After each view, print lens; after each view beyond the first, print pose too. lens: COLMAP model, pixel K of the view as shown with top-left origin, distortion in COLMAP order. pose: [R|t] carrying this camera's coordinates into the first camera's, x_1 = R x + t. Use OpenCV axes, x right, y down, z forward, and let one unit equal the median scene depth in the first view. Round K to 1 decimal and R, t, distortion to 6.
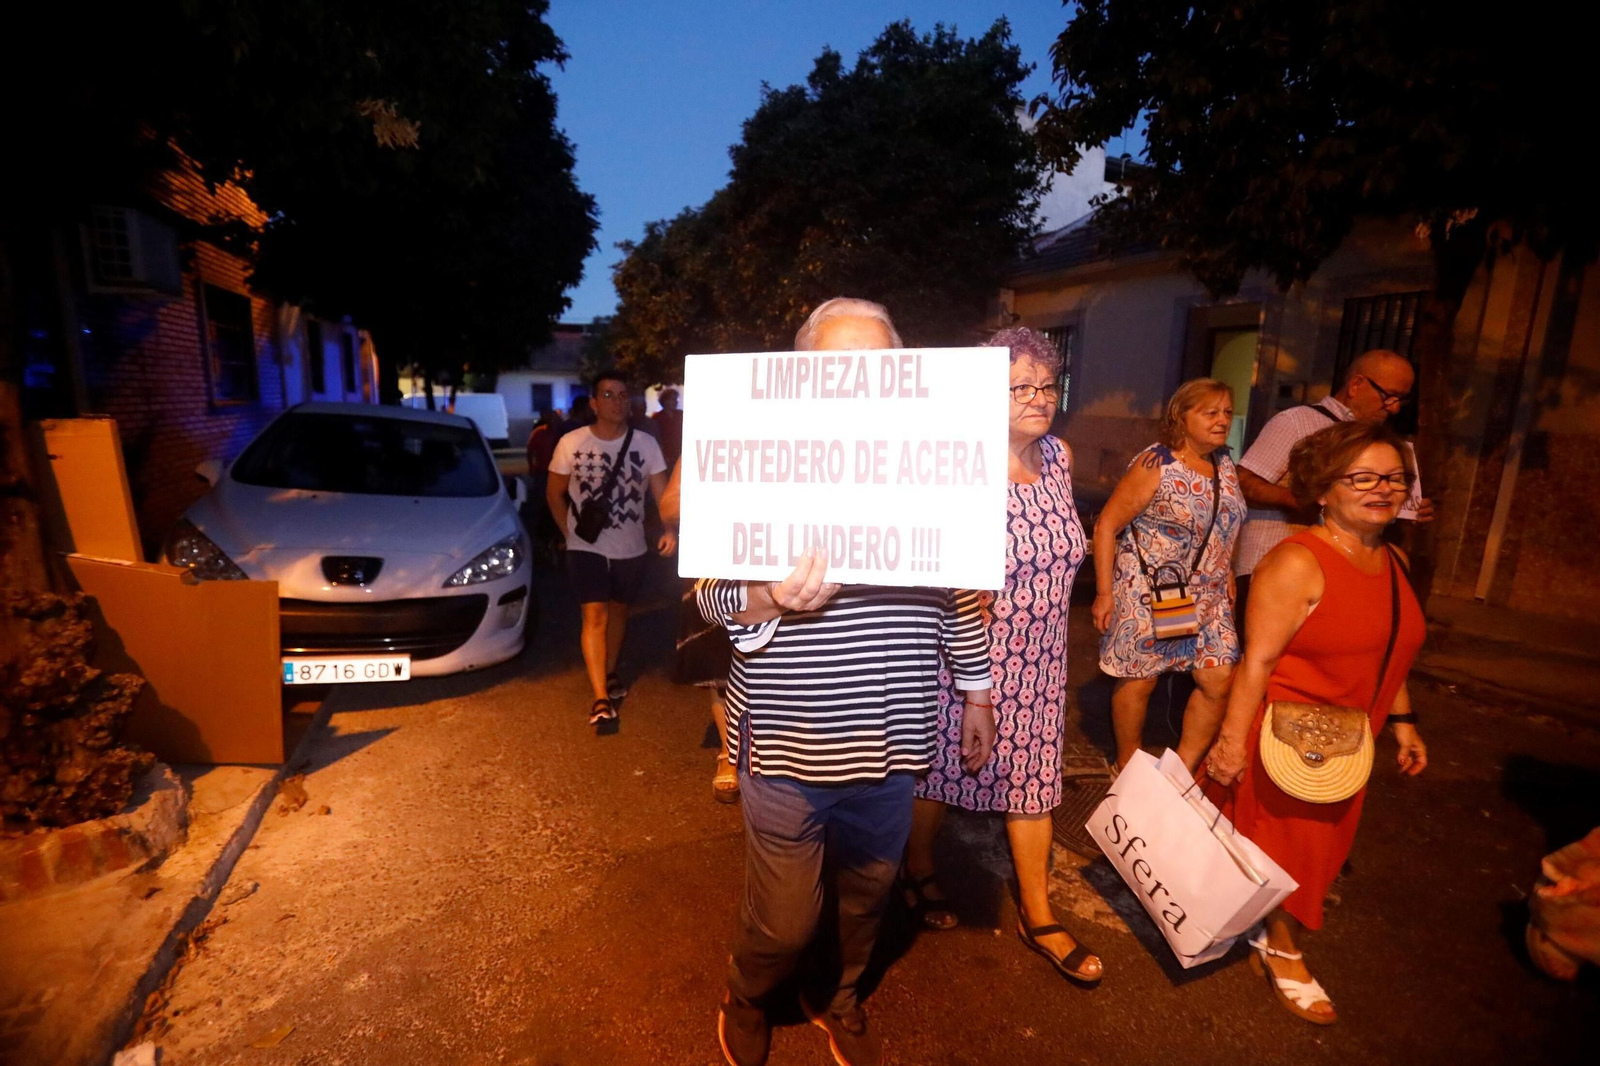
lens RADIAL K [[742.9, 0, 800.0], [0, 742.9, 533.0], [0, 0, 1]] dist [-0.069899, 0.029711]
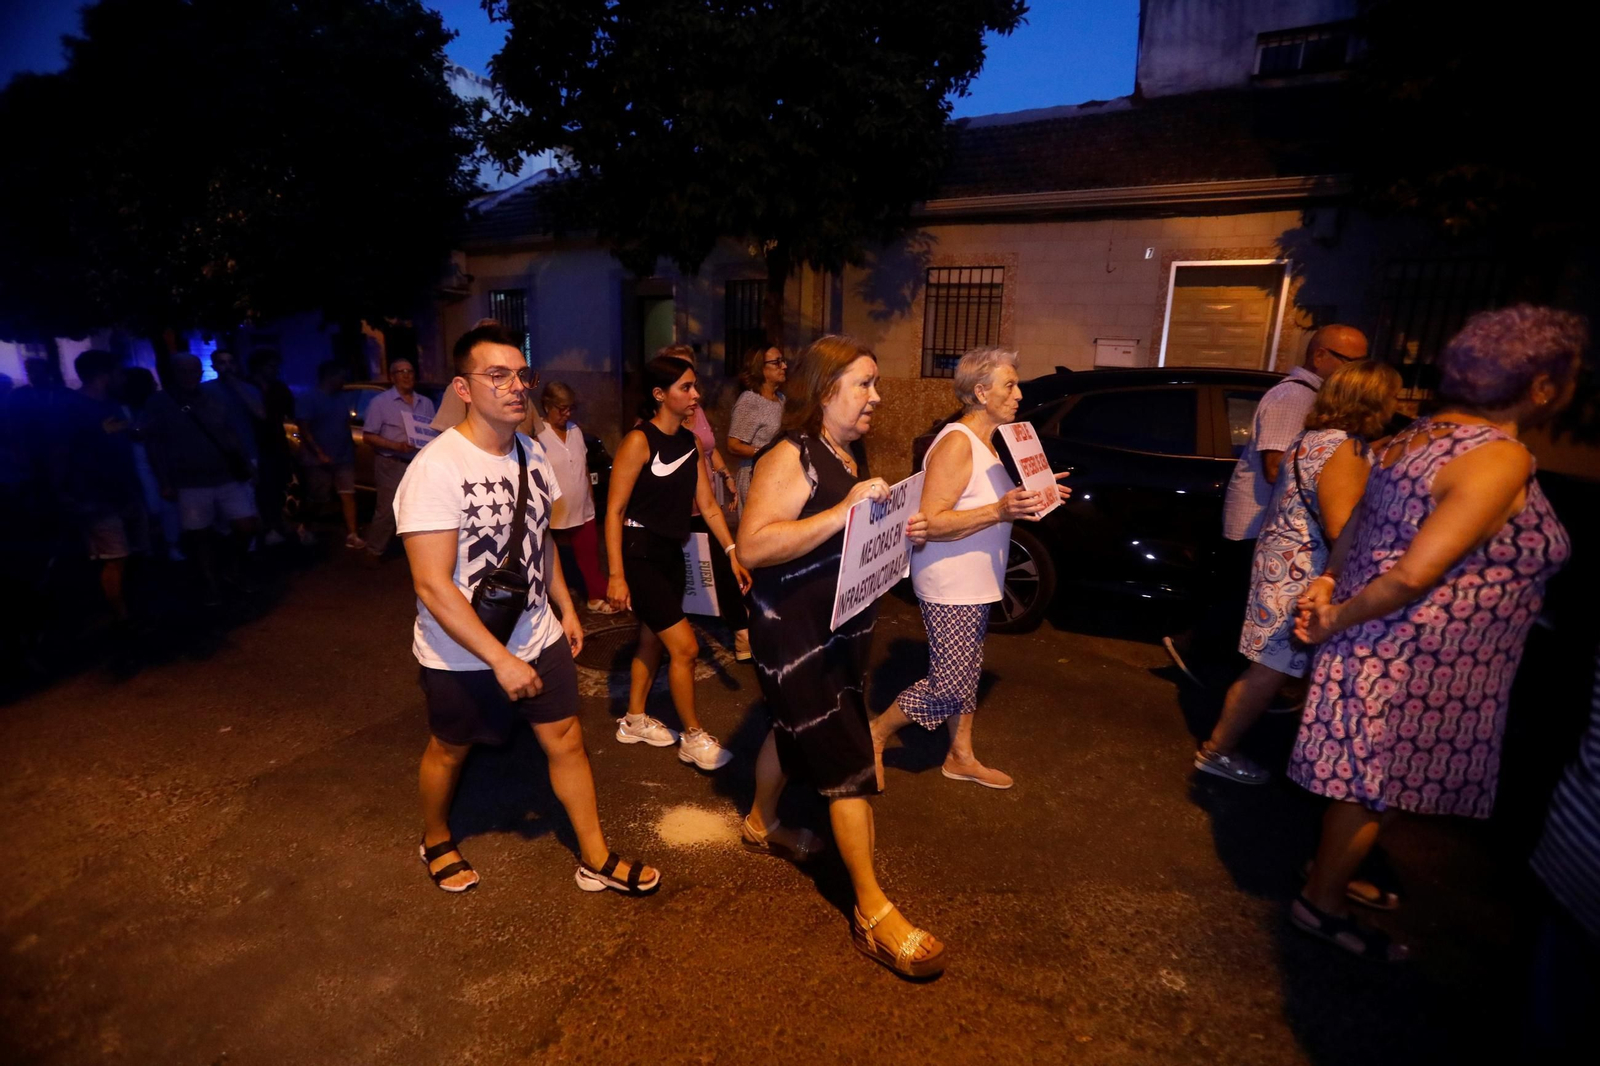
lens RADIAL K [[729.4, 0, 791.5], [0, 729.4, 540.2], [0, 0, 1]] dist [-0.059041, 0.028380]
pose [[0.770009, -0.165725, 0.616134, -0.058564], [0.116006, 0.985946, 0.120217, 0.009391], [-0.627398, -0.021093, 0.778413, -0.121649]]
